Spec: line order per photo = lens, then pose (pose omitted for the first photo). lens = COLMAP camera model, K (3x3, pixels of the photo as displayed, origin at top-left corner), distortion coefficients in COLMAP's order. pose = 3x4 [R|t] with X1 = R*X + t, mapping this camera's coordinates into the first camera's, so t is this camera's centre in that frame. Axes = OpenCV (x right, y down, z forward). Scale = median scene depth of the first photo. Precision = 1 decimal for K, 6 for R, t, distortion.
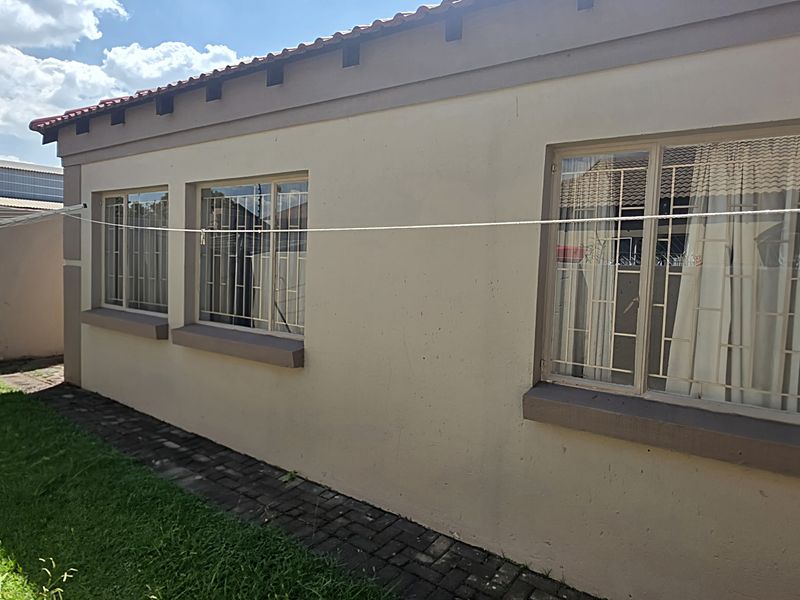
lens RADIAL K [[510.5, 0, 401.2], [0, 510.5, 291.5], [0, 0, 1]] dist [0.003099, -0.002950]
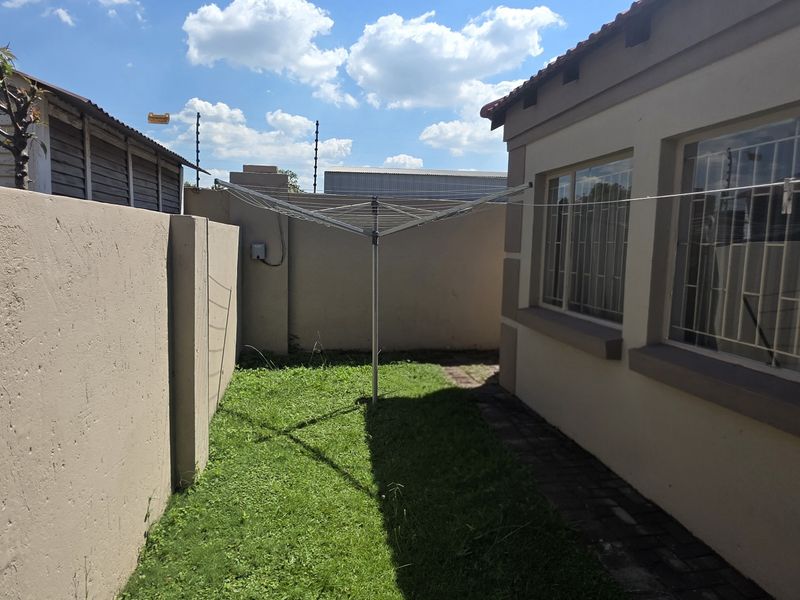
lens RADIAL K [[510.5, 0, 401.2], [0, 510.5, 291.5], [0, 0, 1]] dist [0.003099, -0.002950]
pose [[0.710474, 0.051283, -0.701853, -0.169842], [-0.040838, 0.998665, 0.031631, -0.014629], [0.702538, 0.006189, 0.711620, 0.254508]]
